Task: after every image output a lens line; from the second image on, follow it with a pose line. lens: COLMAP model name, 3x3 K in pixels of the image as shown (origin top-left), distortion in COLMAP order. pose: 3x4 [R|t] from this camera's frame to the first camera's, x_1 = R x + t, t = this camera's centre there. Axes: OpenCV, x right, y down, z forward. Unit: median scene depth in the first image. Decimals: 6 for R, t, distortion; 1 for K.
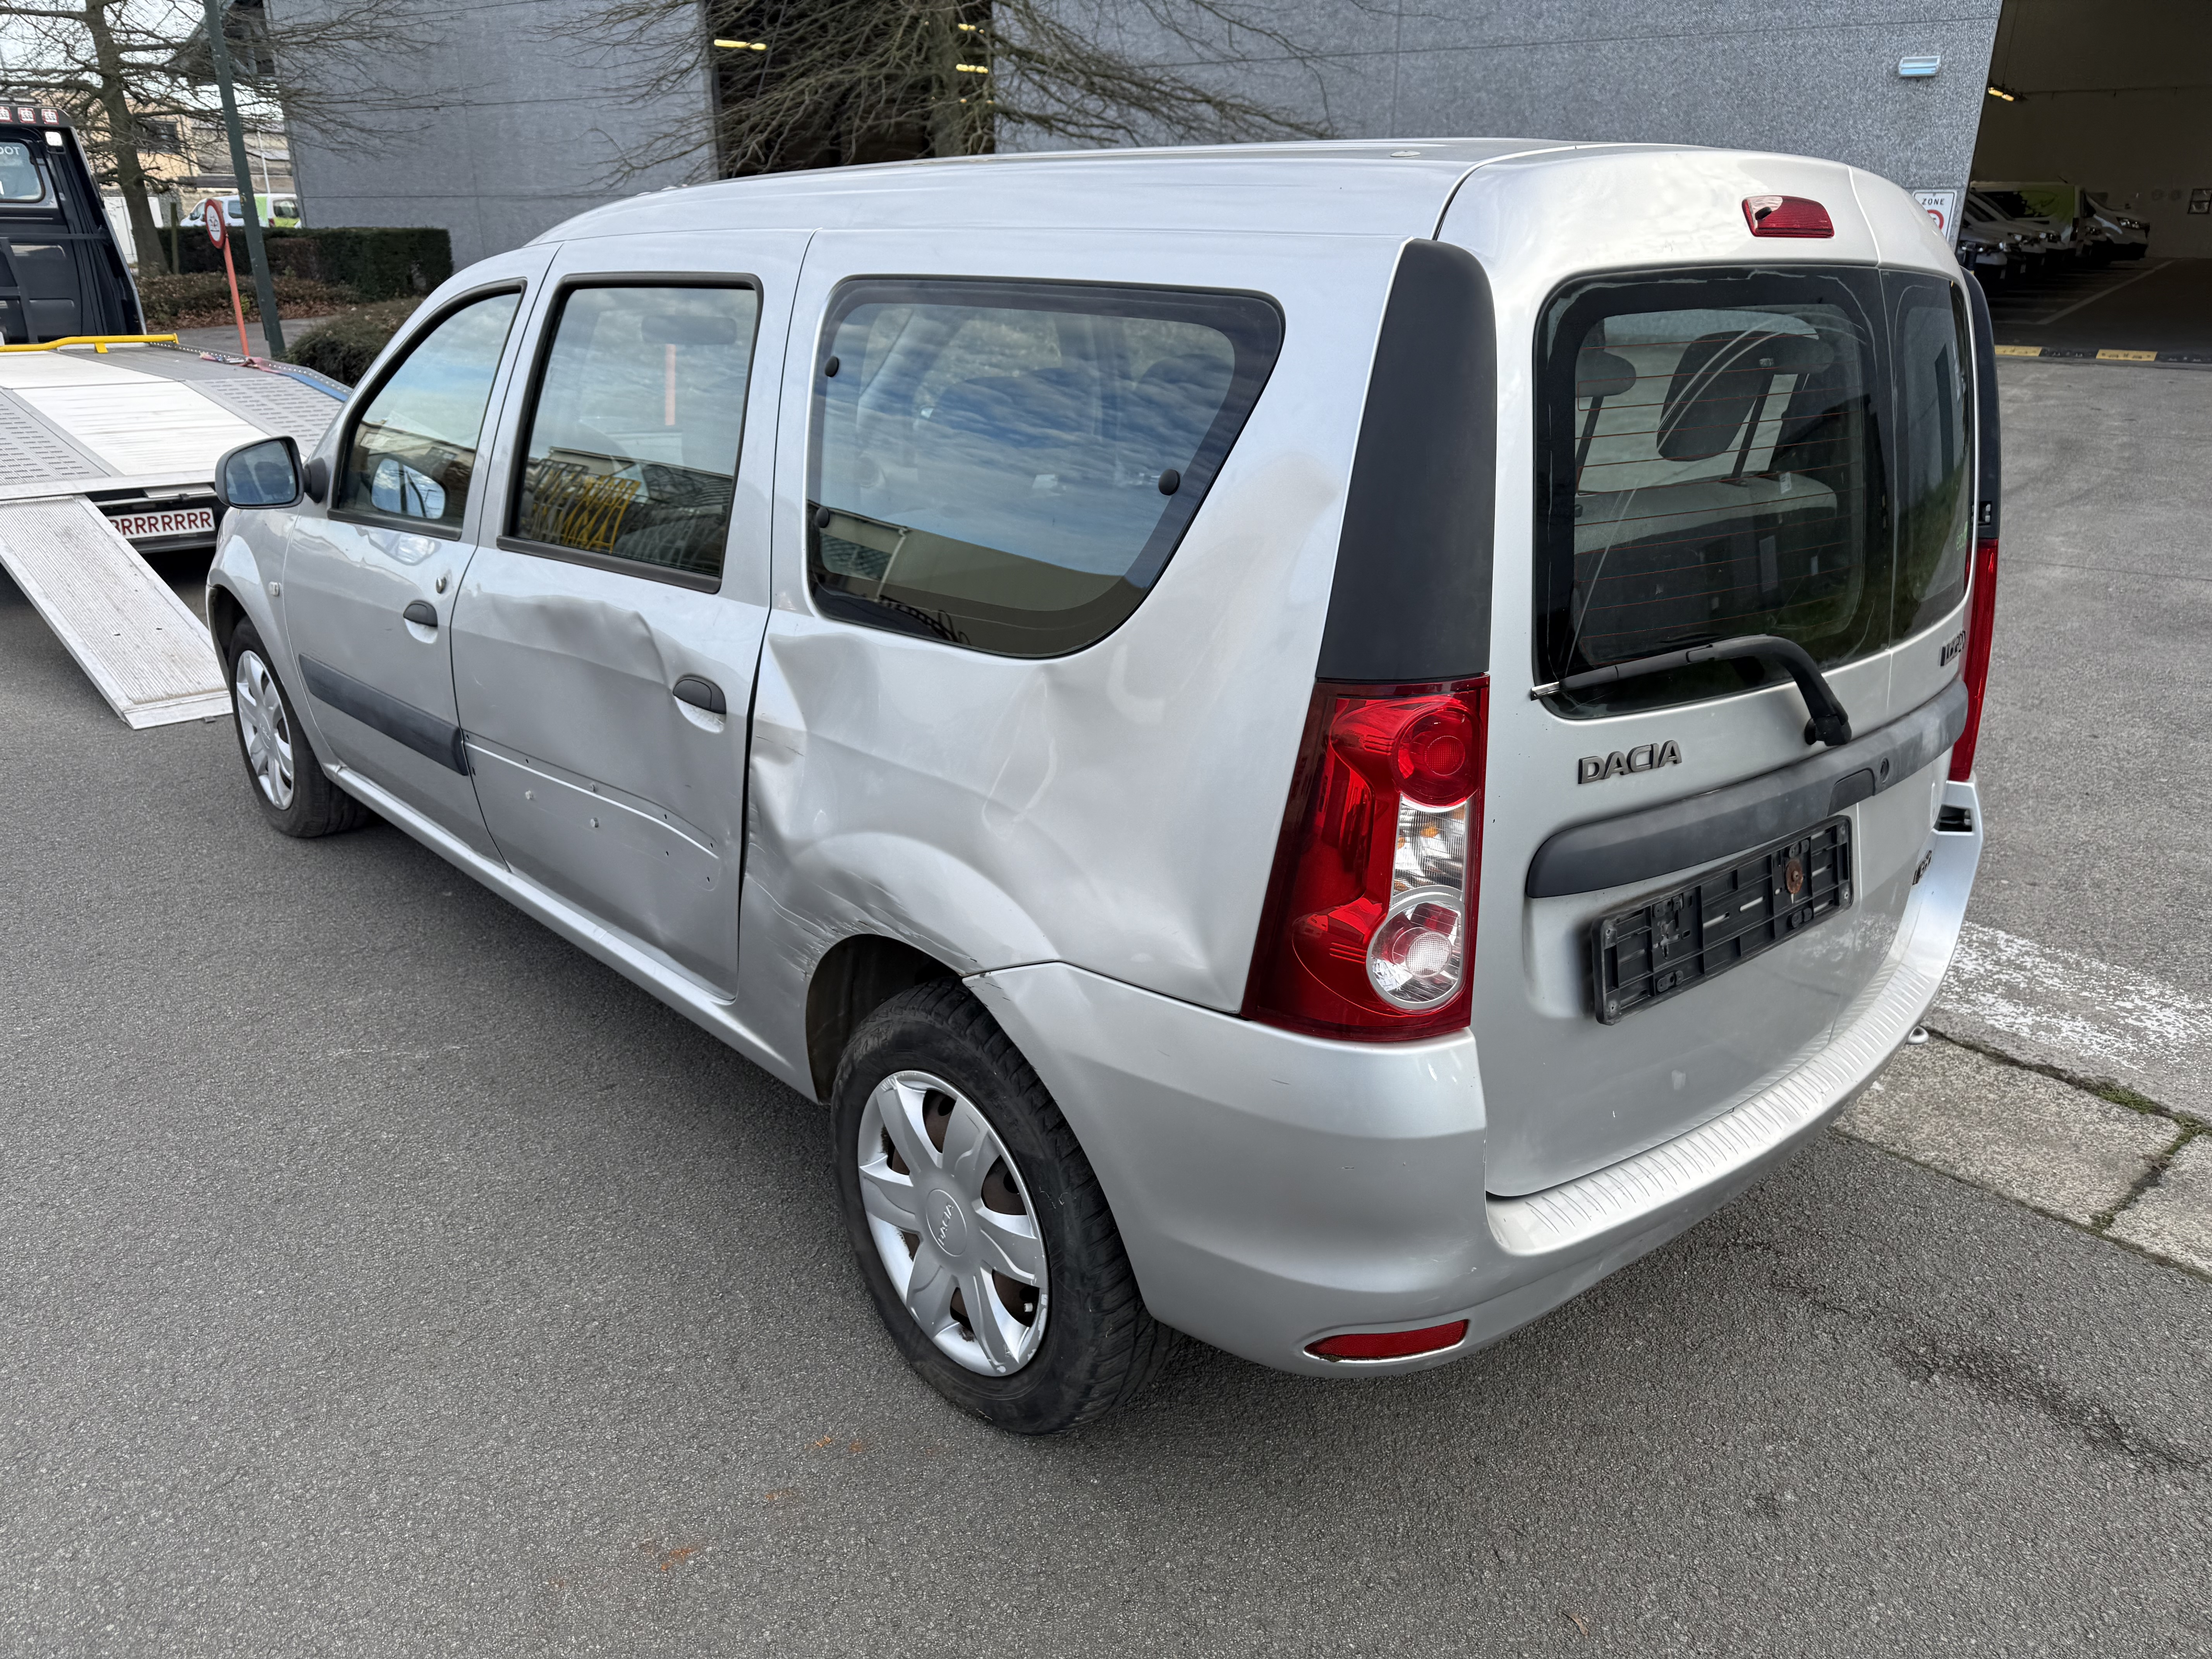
lens RADIAL K [[1548.0, 0, 1123.0], [0, 1548.0, 840.0], [0, 0, 1]] dist [0.005339, -0.009207]
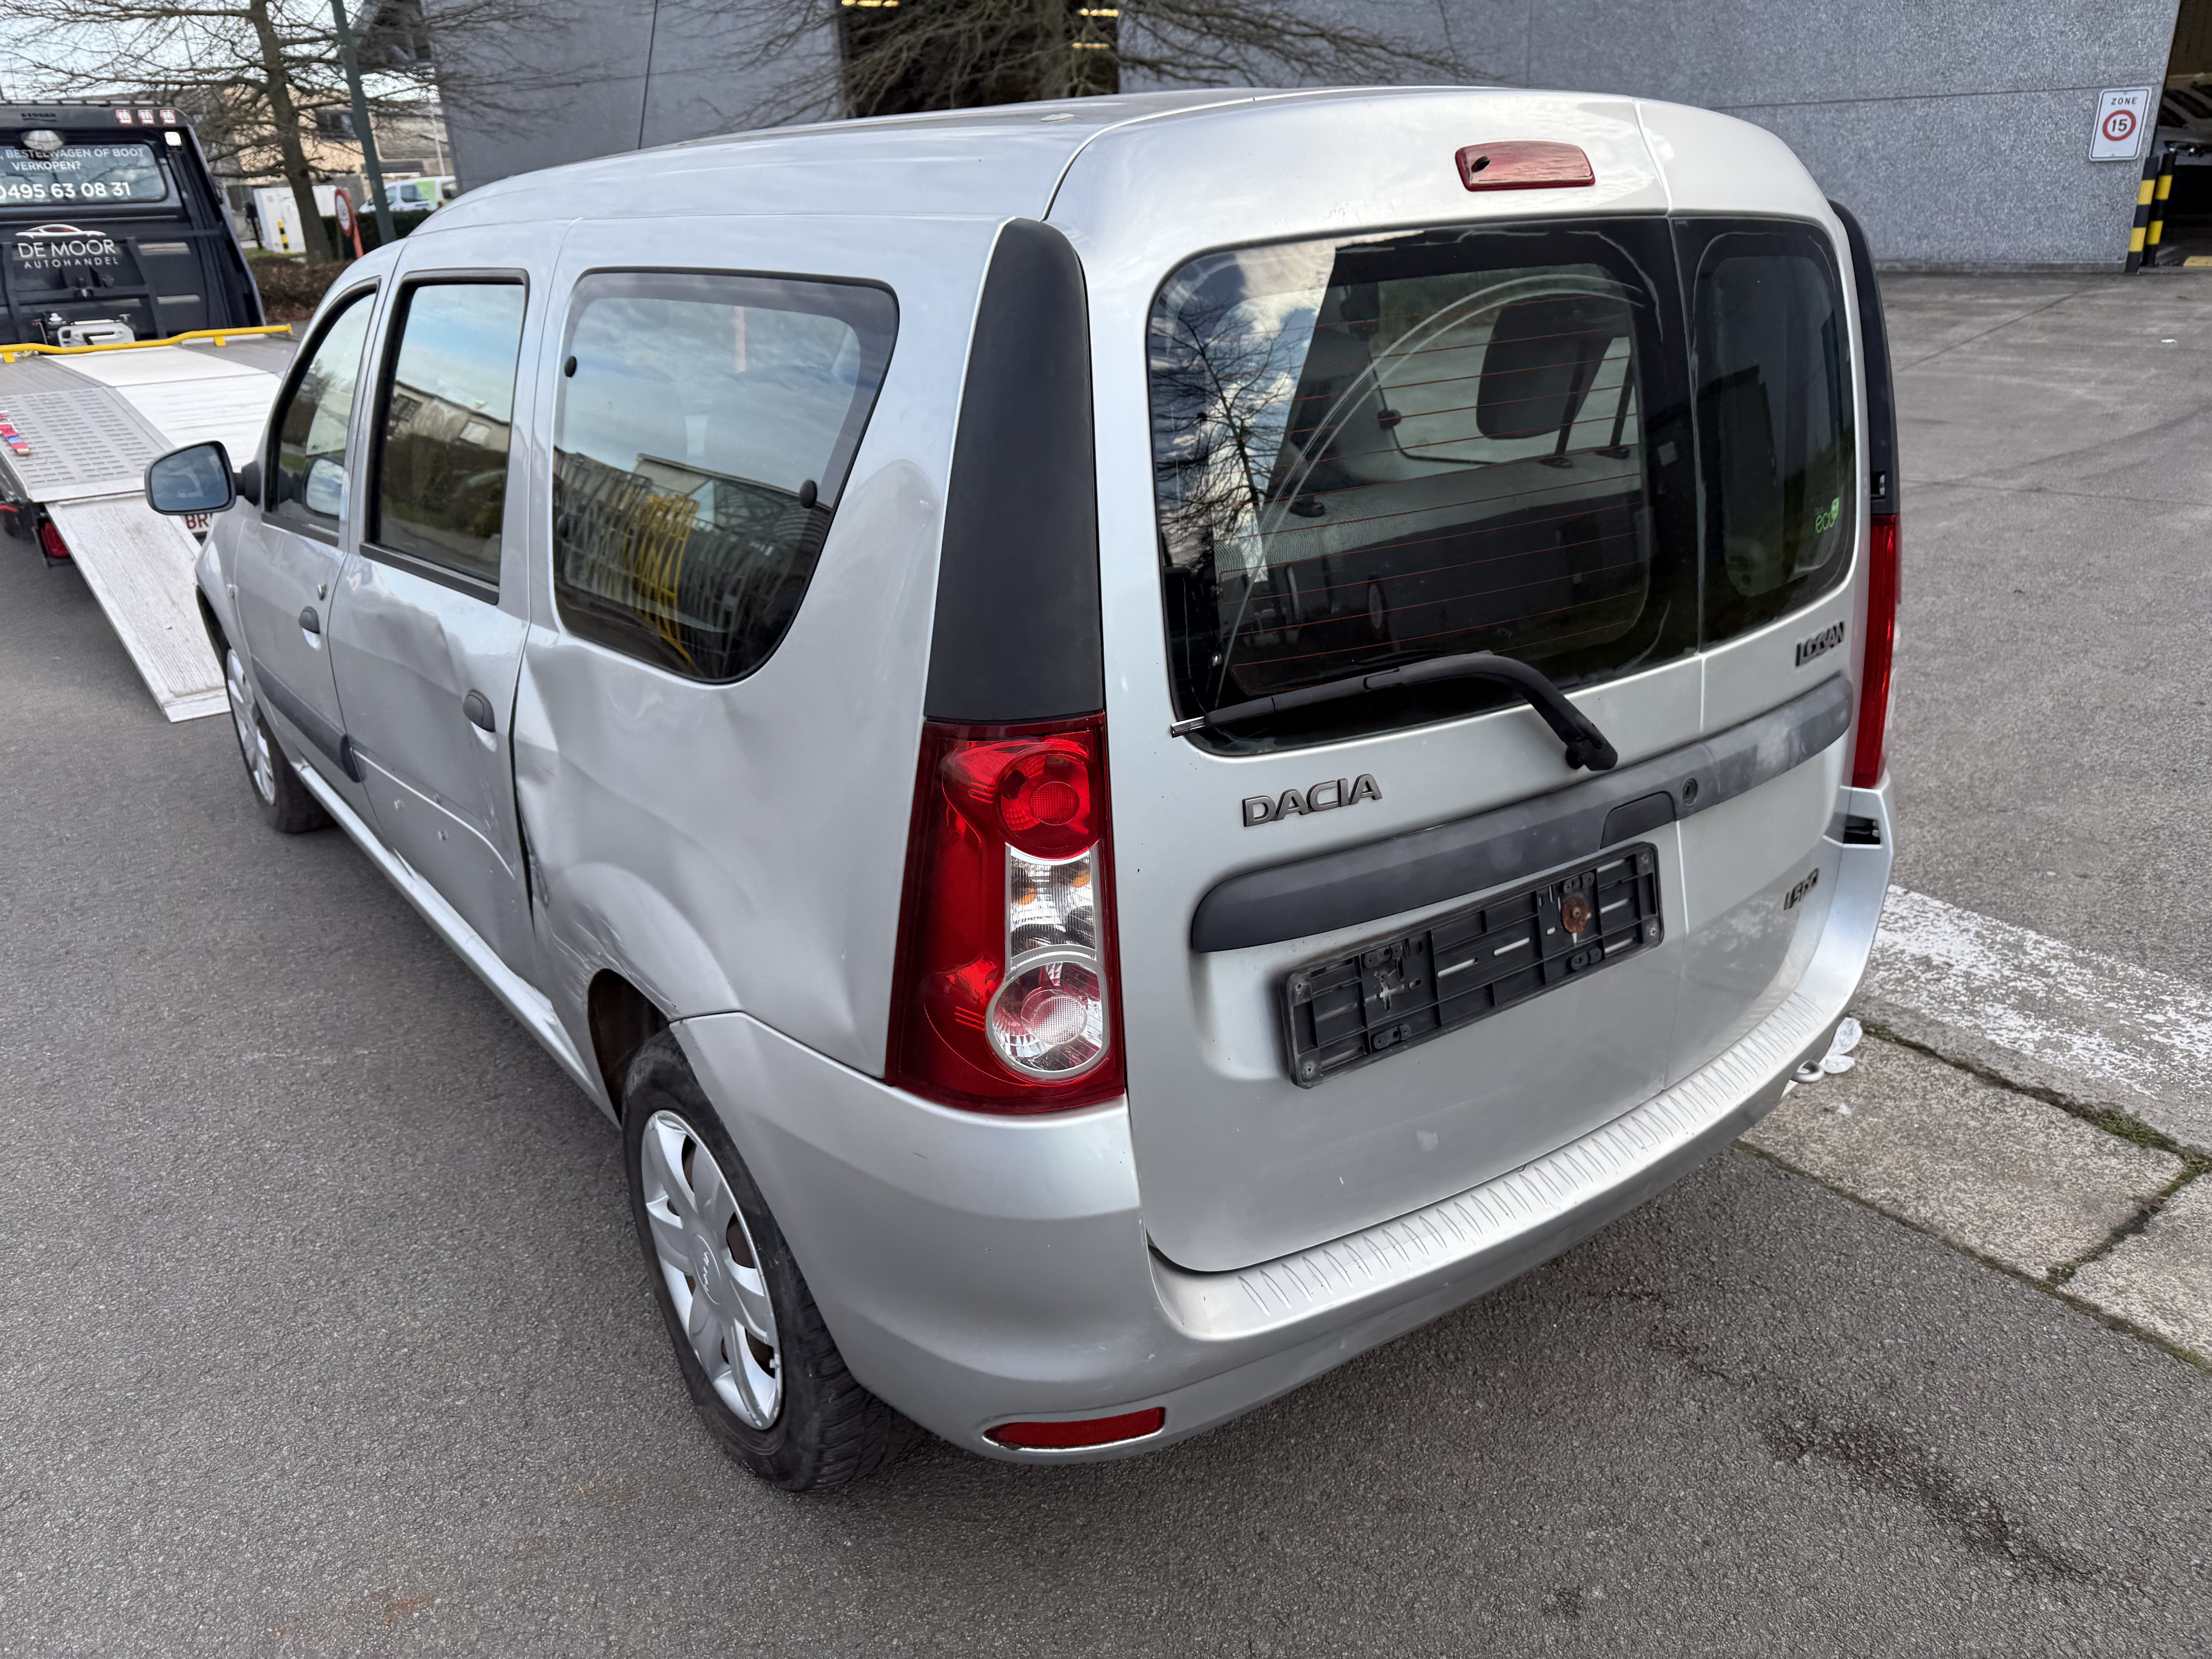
lens RADIAL K [[1558.2, 0, 1113.4], [0, 1558.2, 850.2], [0, 0, 1]] dist [0.004636, -0.009123]
pose [[0.994476, -0.003682, -0.104904, 0.223633], [0.007182, 0.999429, 0.033005, -0.037837], [0.104722, -0.033576, 0.993935, 0.072827]]
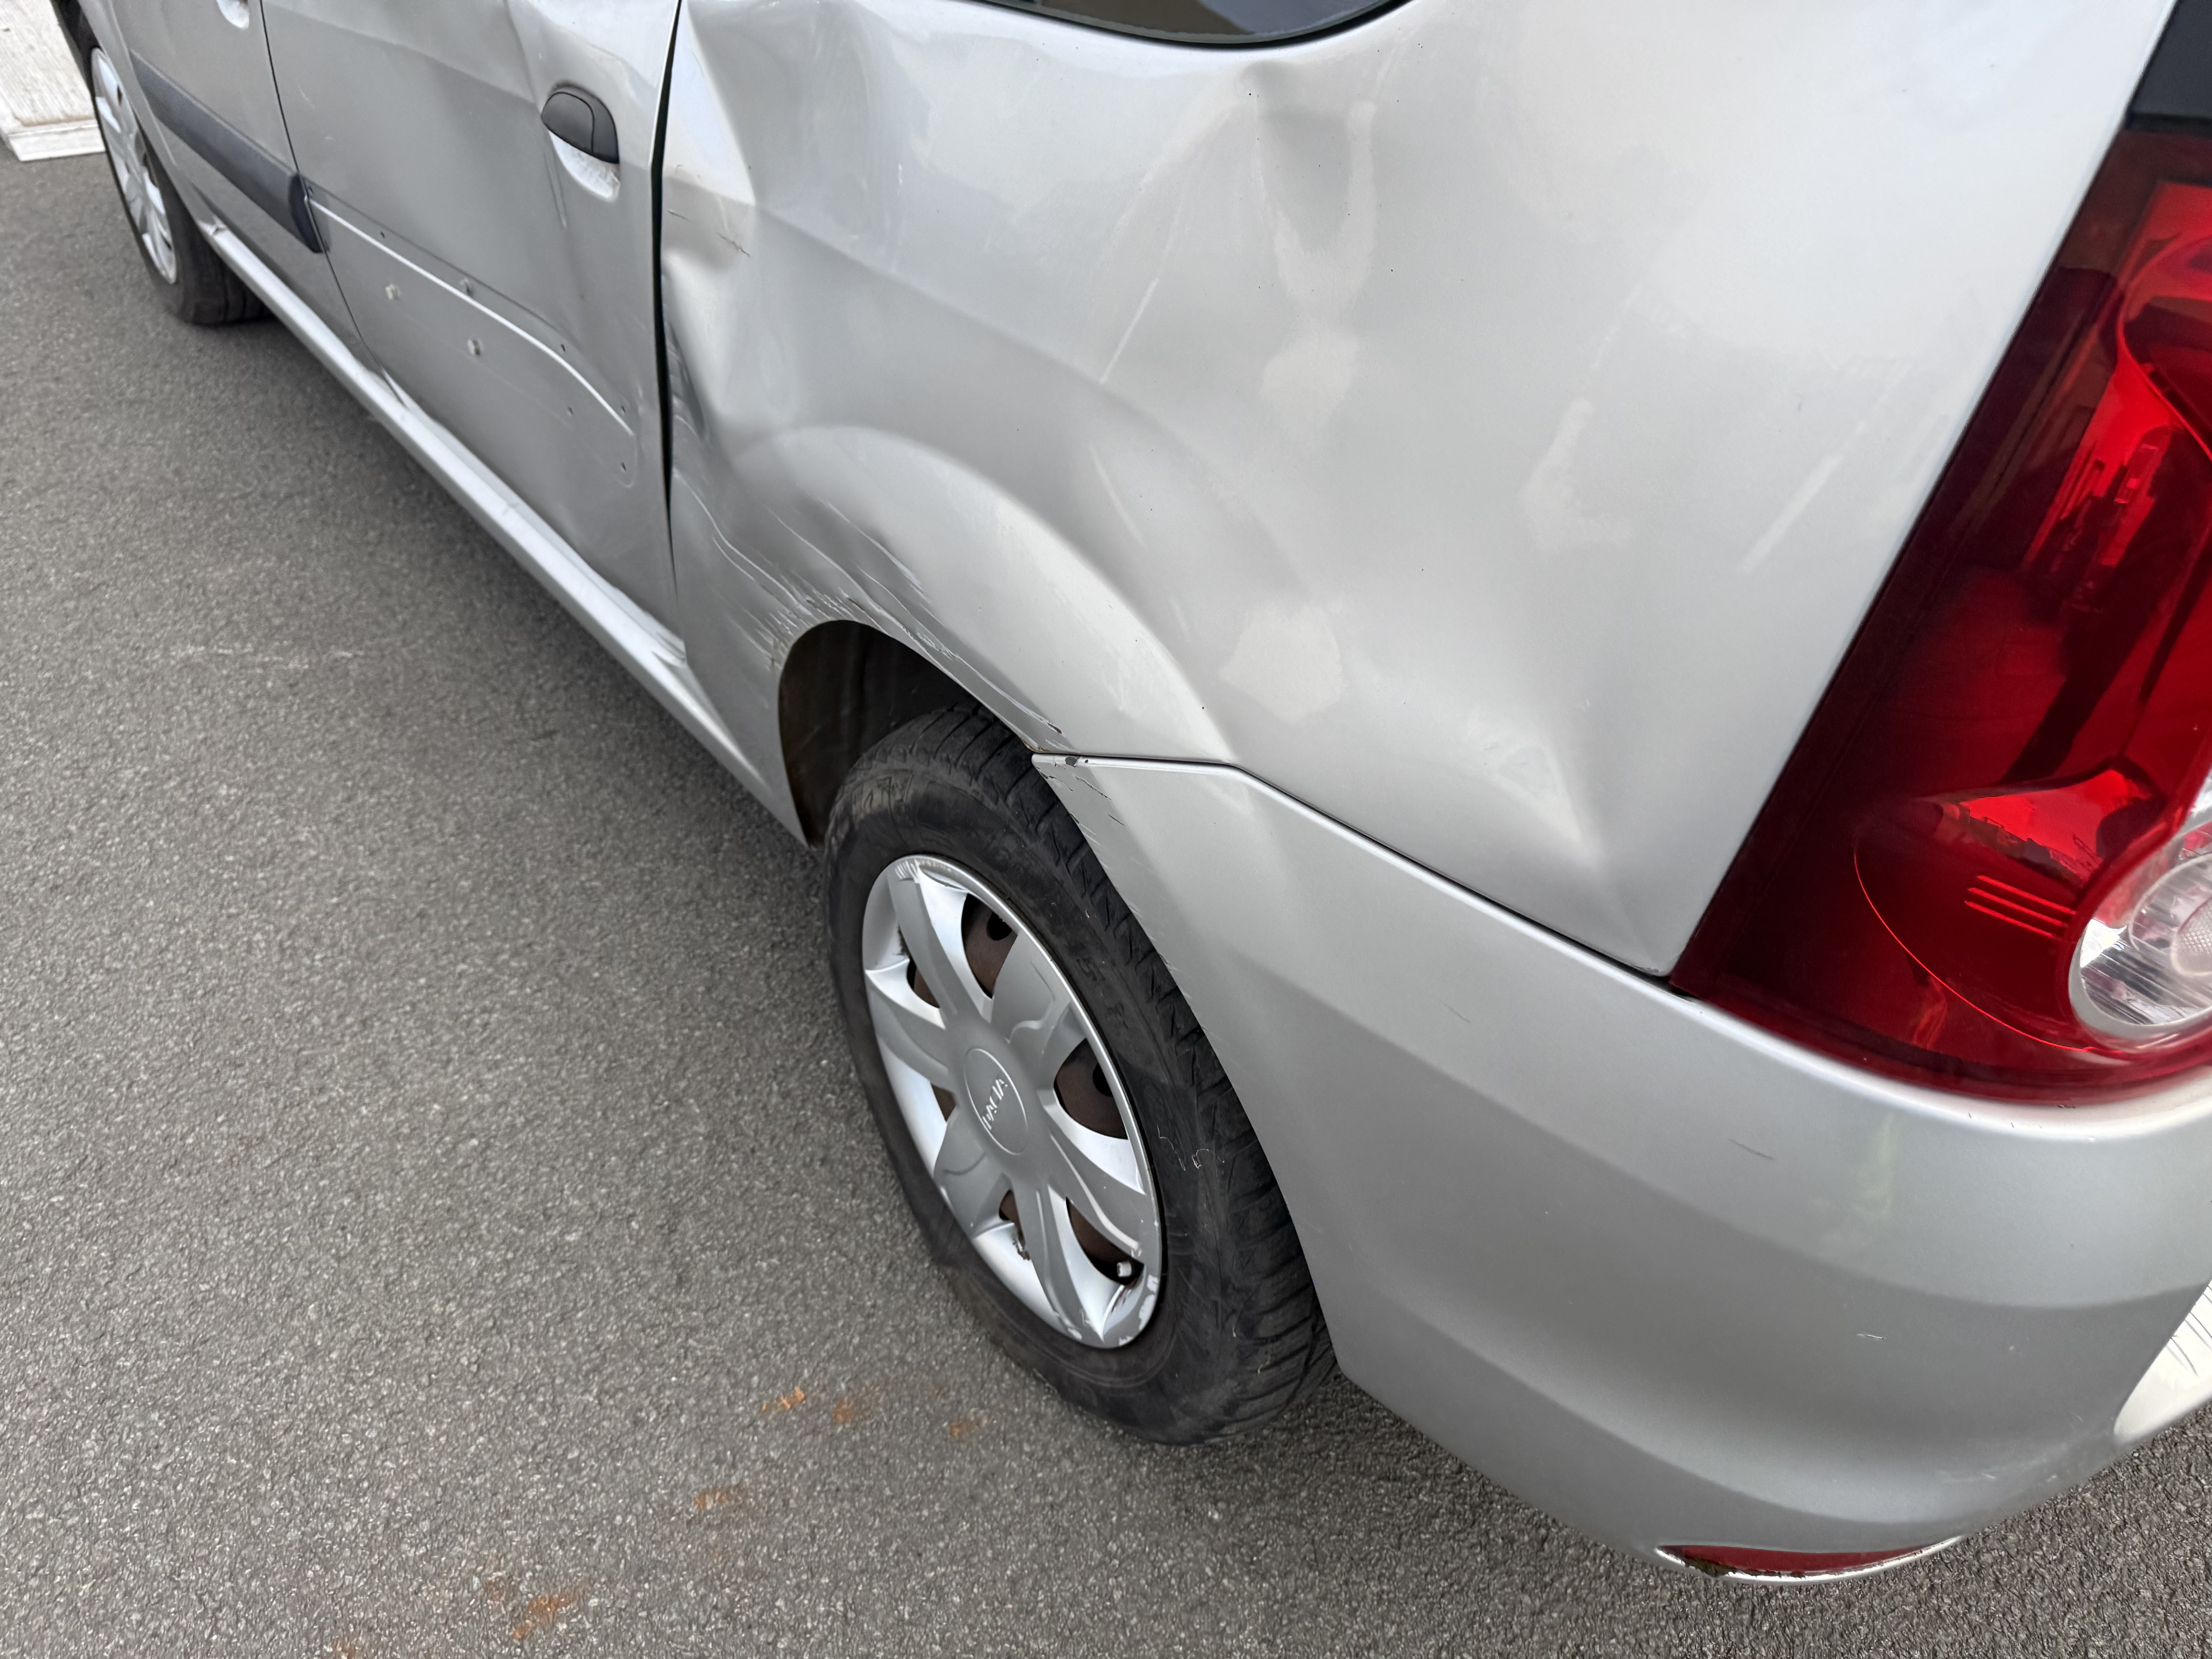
lens RADIAL K [[1584.3, 0, 1161.7], [0, 1584.3, 825.7], [0, 0, 1]] dist [-0.006161, -0.005464]
pose [[0.996599, 0.075653, -0.032666, -0.036122], [-0.063300, 0.956638, 0.284317, -0.030930], [0.052759, -0.281282, 0.958174, 0.421318]]
